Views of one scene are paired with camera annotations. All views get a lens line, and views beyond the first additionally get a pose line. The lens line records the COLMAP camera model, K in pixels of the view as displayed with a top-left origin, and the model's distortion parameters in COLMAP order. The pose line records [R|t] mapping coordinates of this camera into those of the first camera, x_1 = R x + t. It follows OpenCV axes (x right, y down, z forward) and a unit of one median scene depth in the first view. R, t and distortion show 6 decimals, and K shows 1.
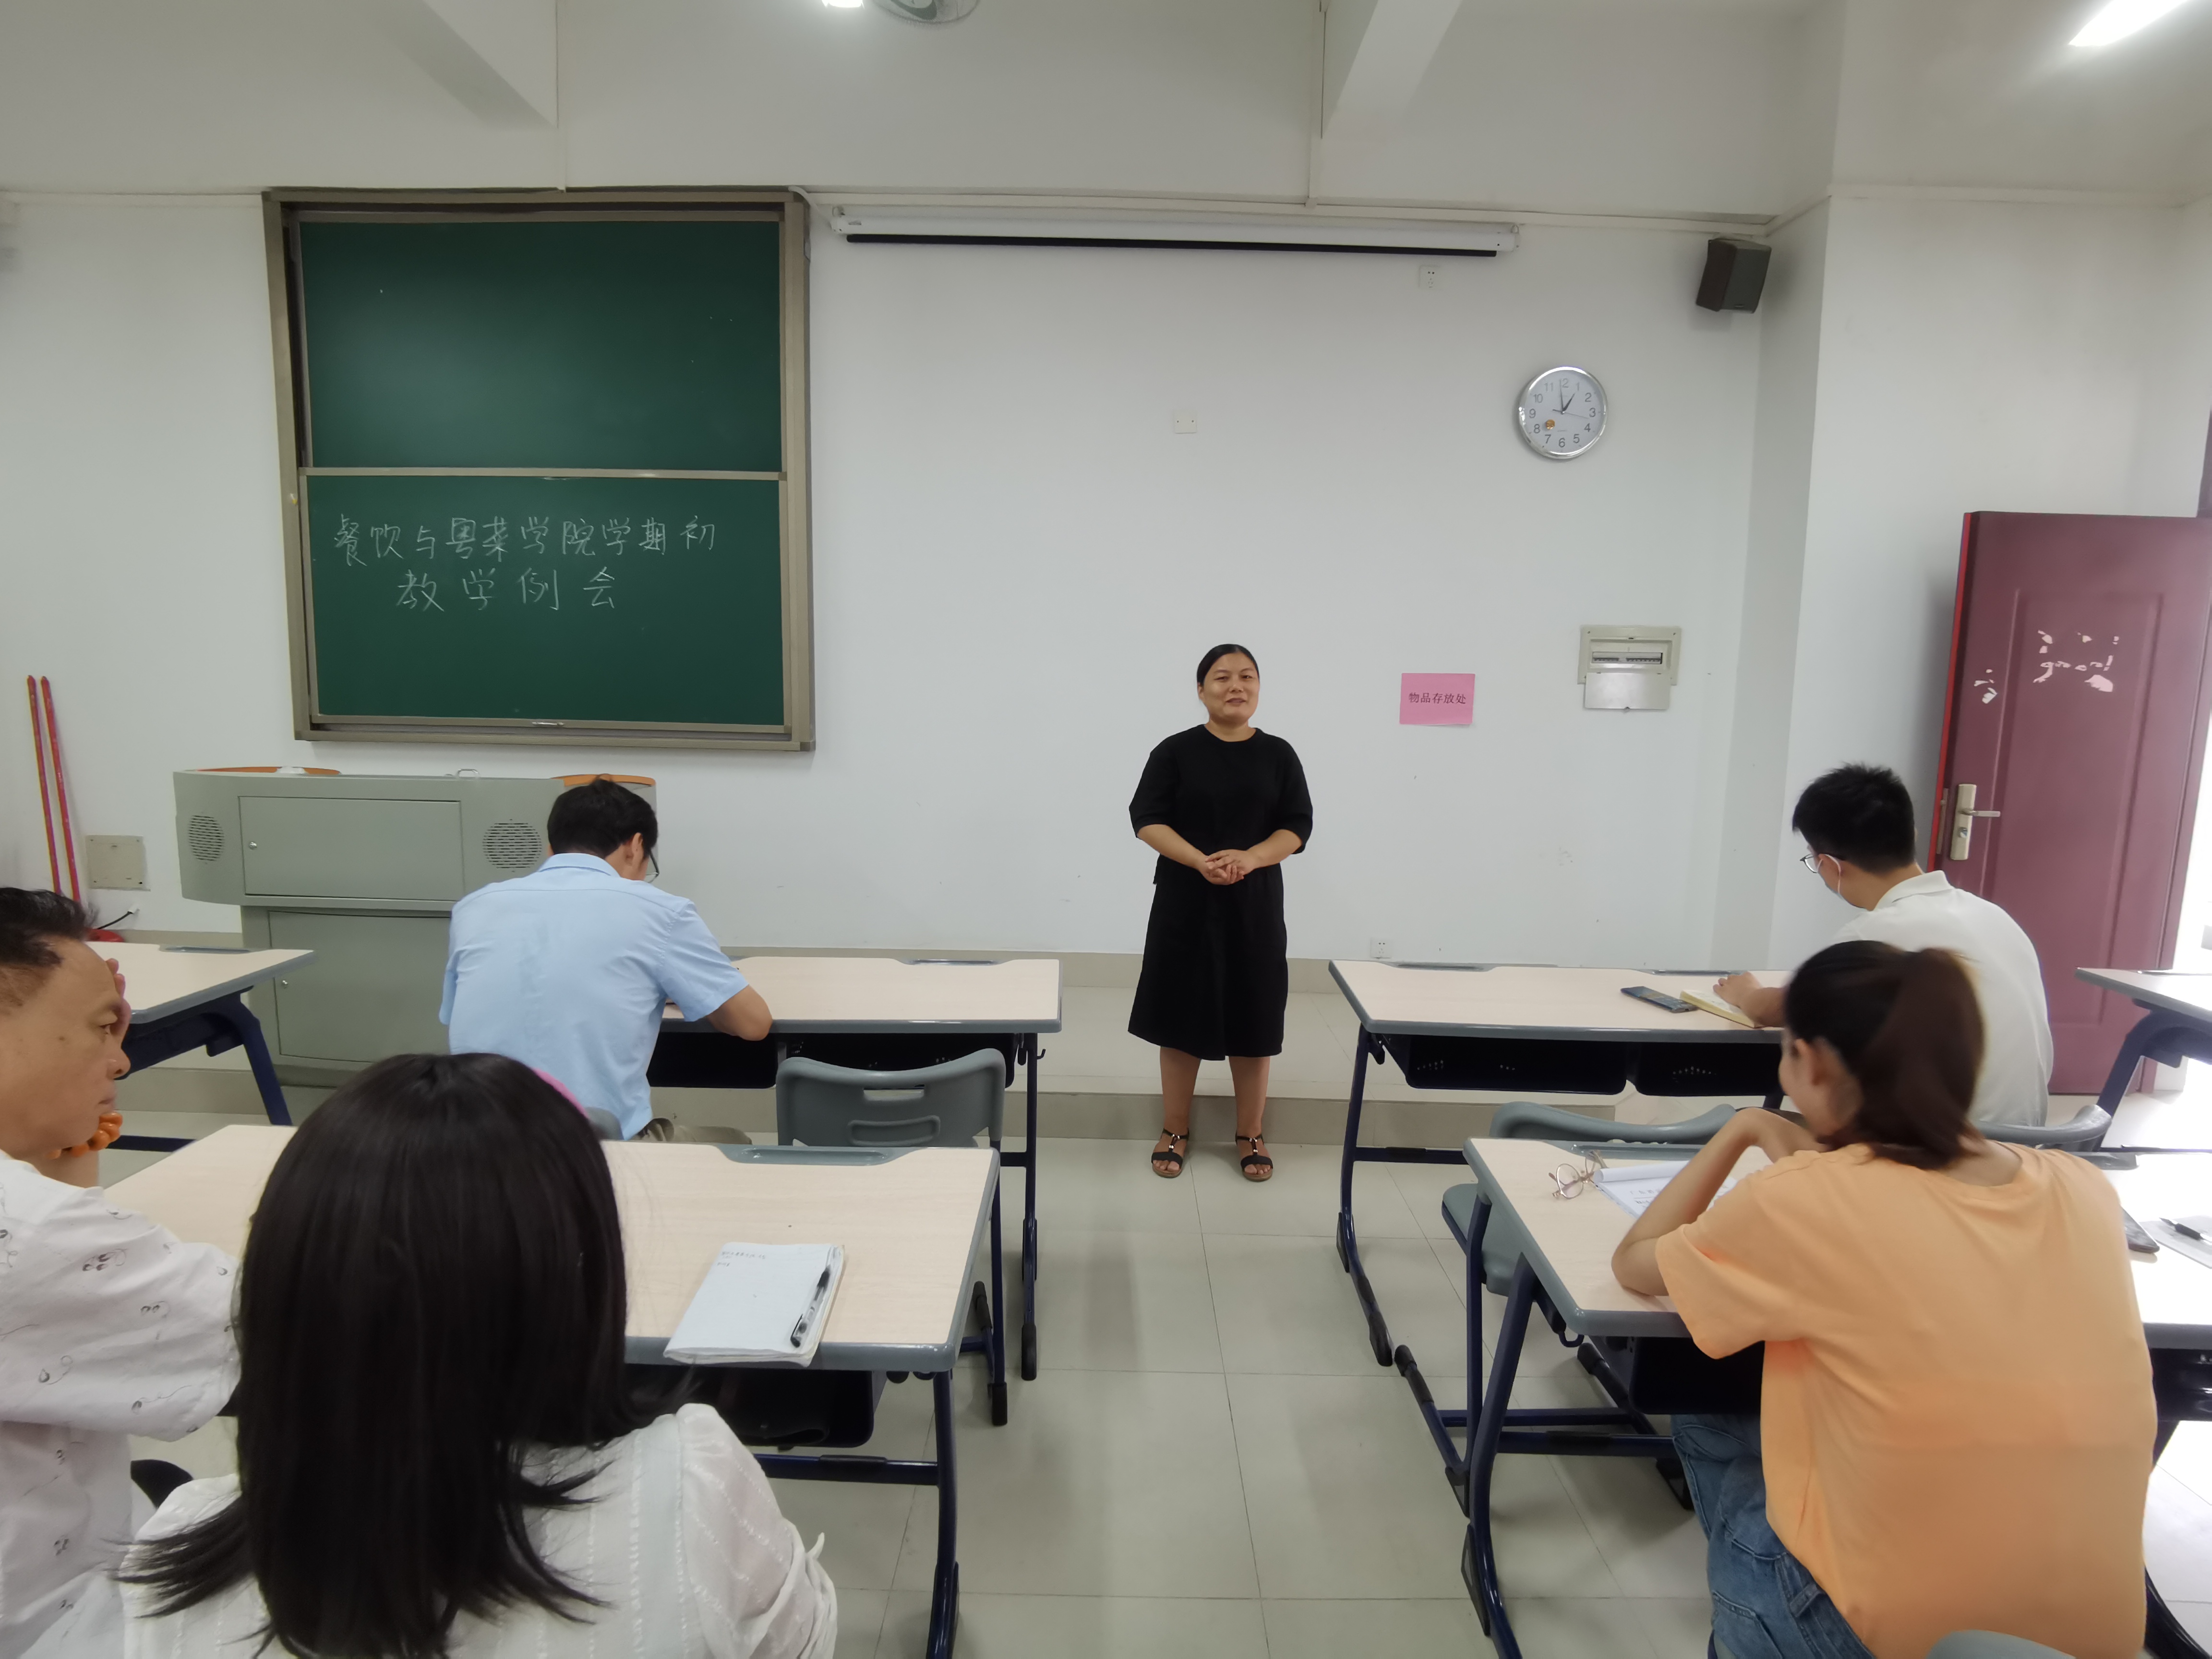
lens RADIAL K [[1156.6, 0, 1106.0], [0, 1156.6, 829.5], [0, 0, 1]] dist [-0.036411, 0.000082]
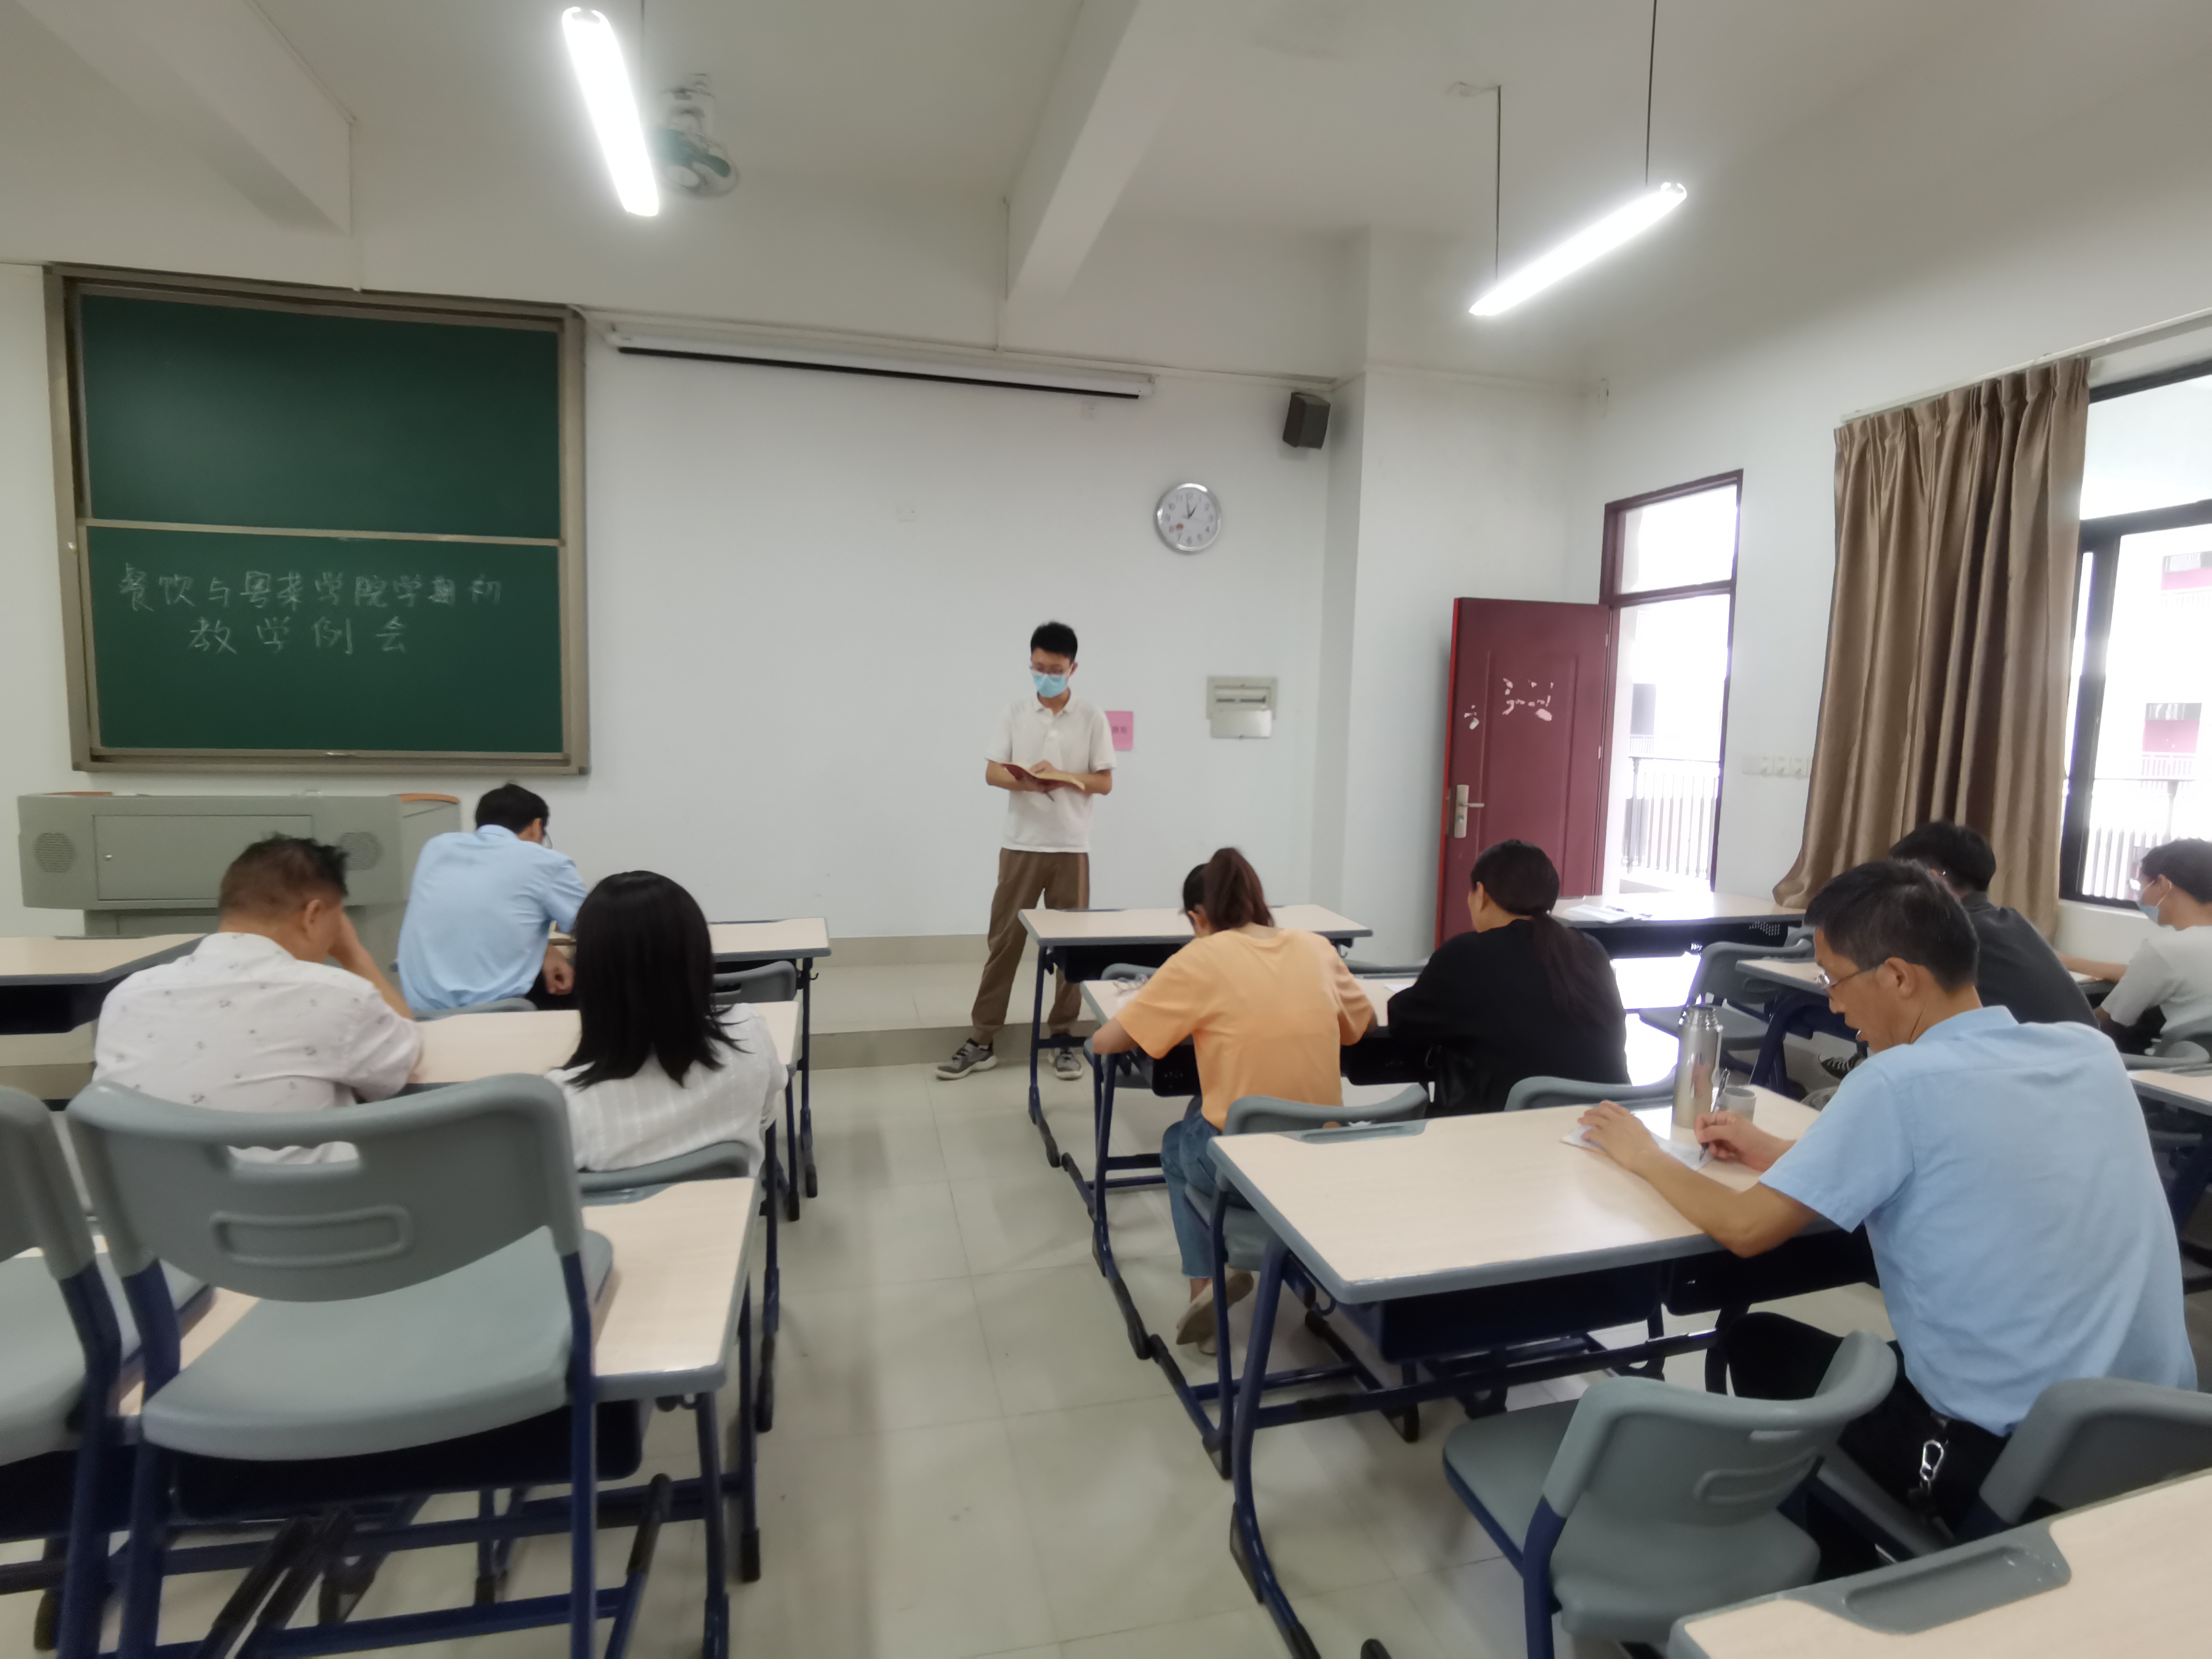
lens RADIAL K [[1114.9, 0, 1106.0], [0, 1114.9, 829.5], [0, 0, 1]] dist [-0.015668, 0.001211]
pose [[0.972018, -0.024936, 0.233580, -0.012949], [0.030588, 0.999320, -0.020608, 0.029388], [-0.232907, 0.027176, 0.972119, -0.250254]]
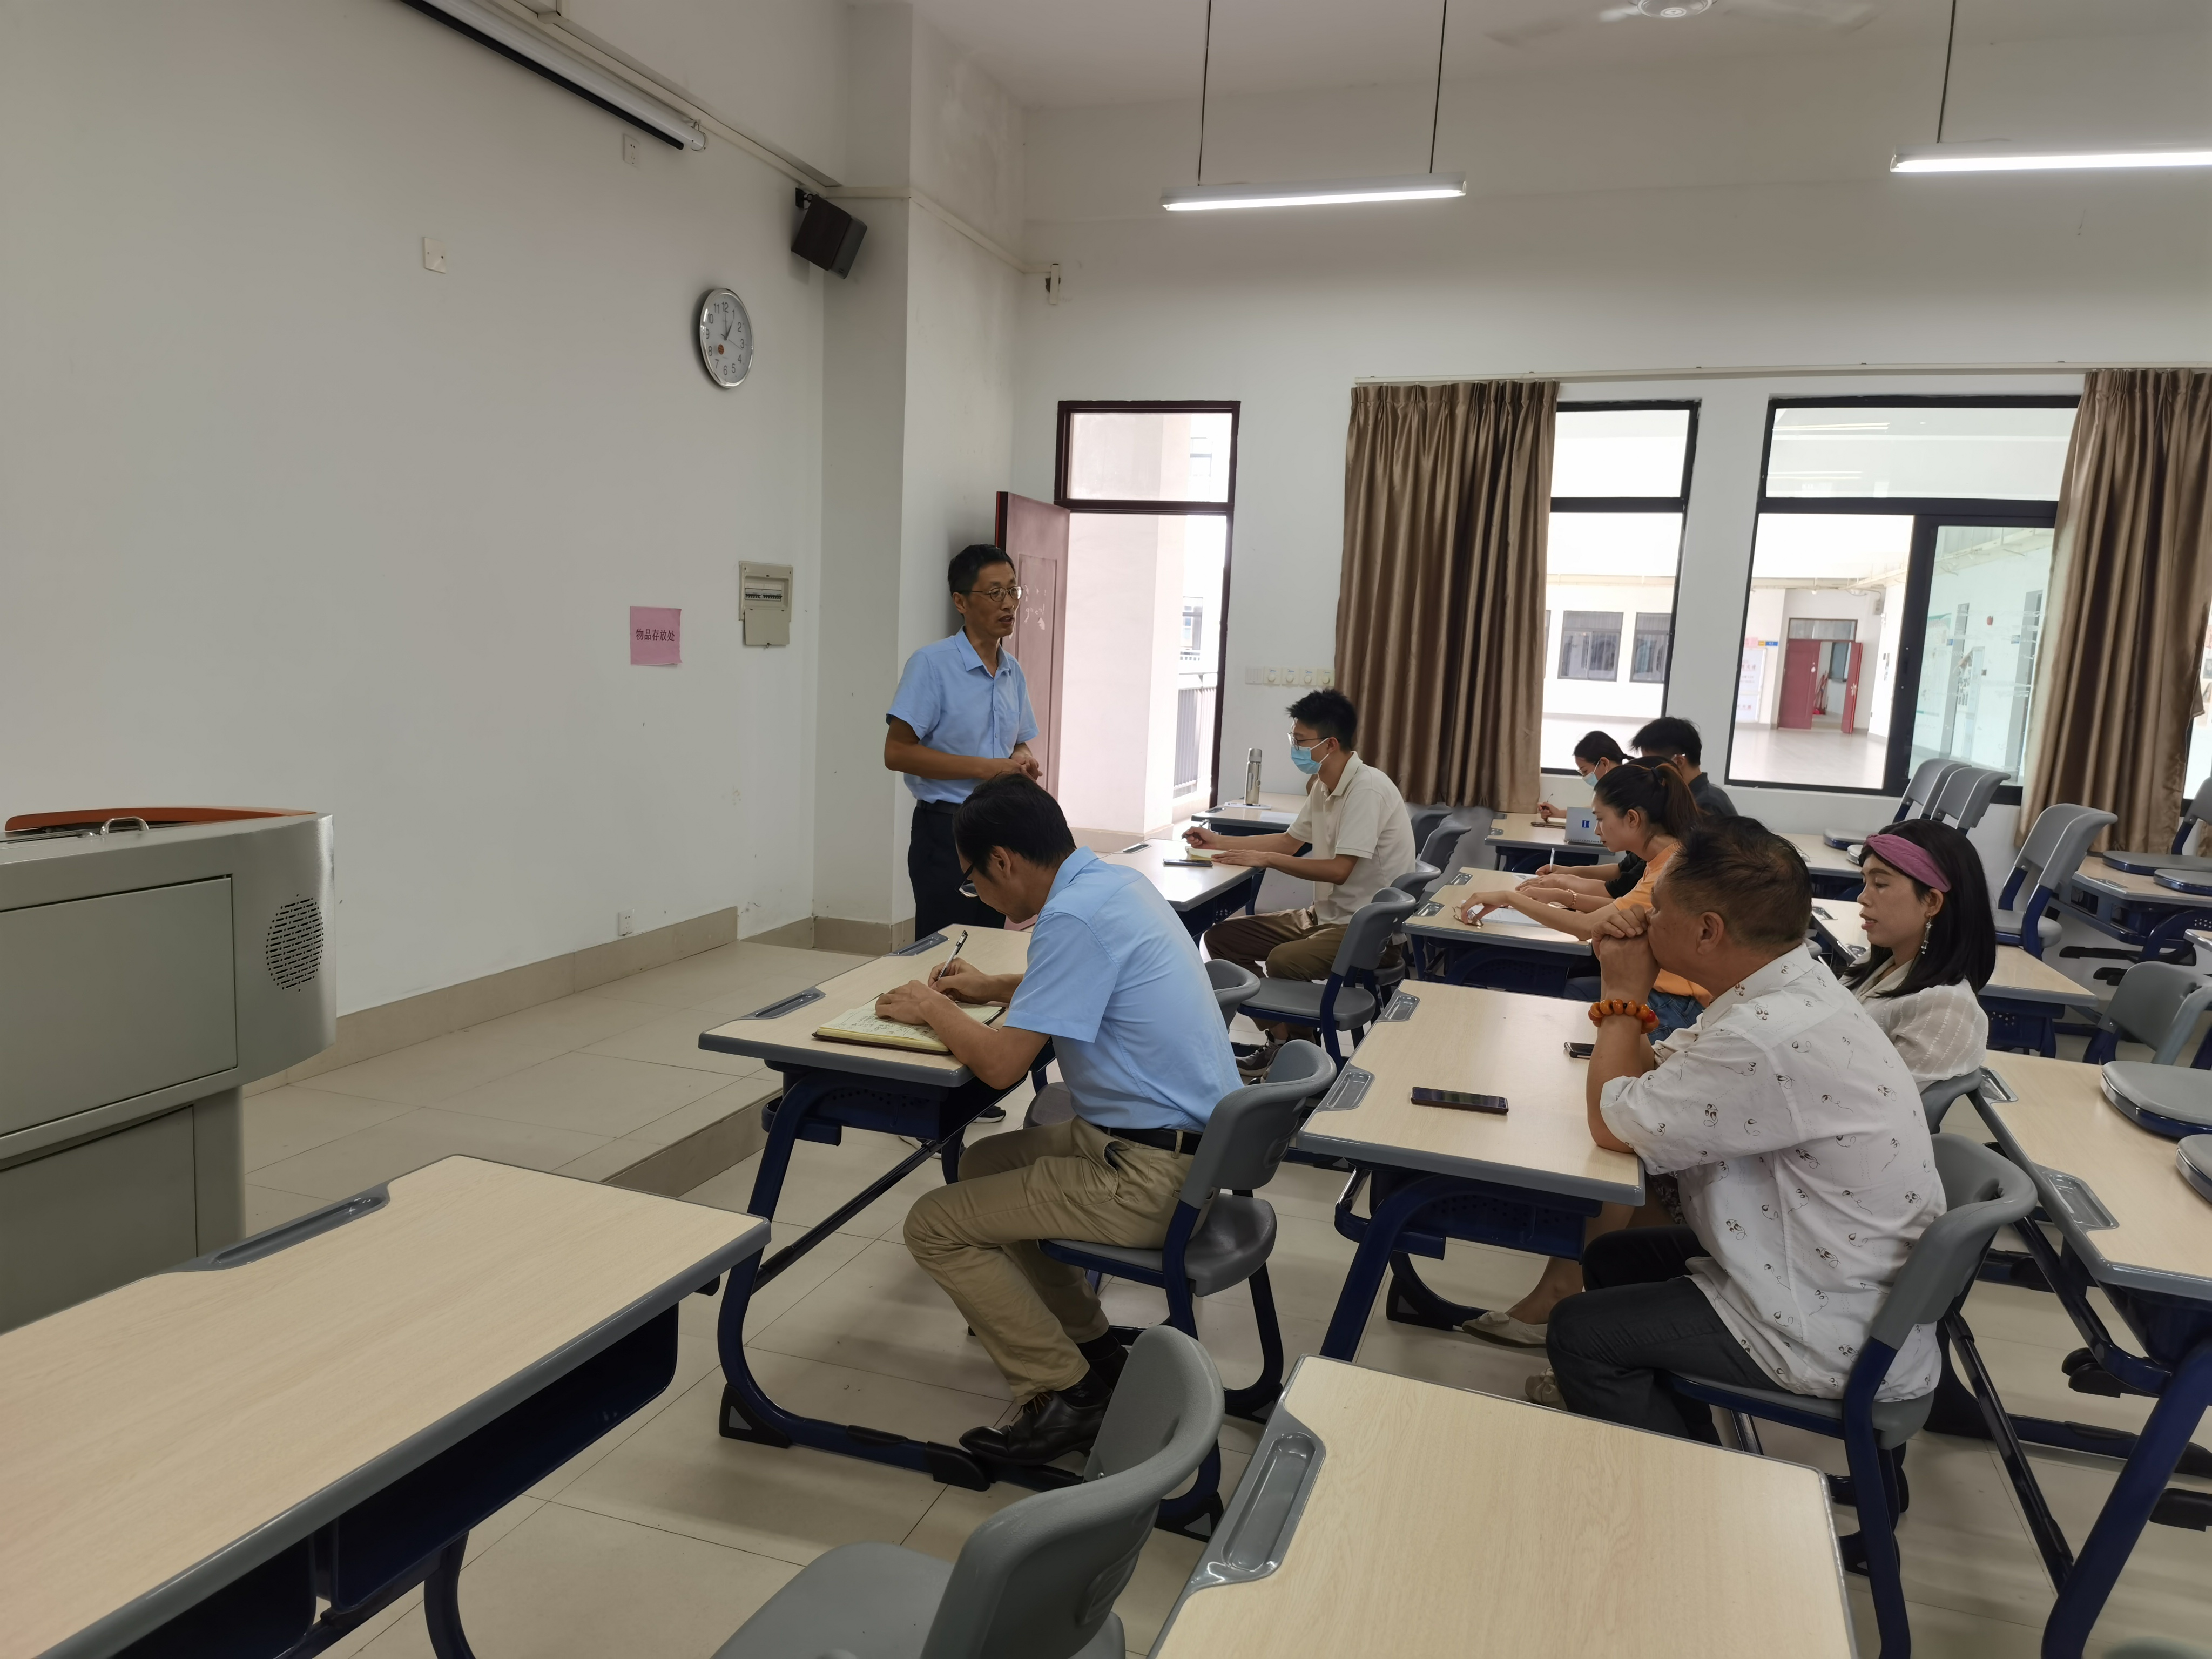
lens RADIAL K [[1545.0, 0, 1119.4], [0, 1545.0, 820.4], [0, 0, 1]] dist [0.207925, -0.262454]
pose [[0.289247, -0.126311, 0.948884, -0.870121], [0.093166, 0.990265, 0.103420, -0.068705], [-0.952710, 0.058490, 0.298199, 0.313281]]
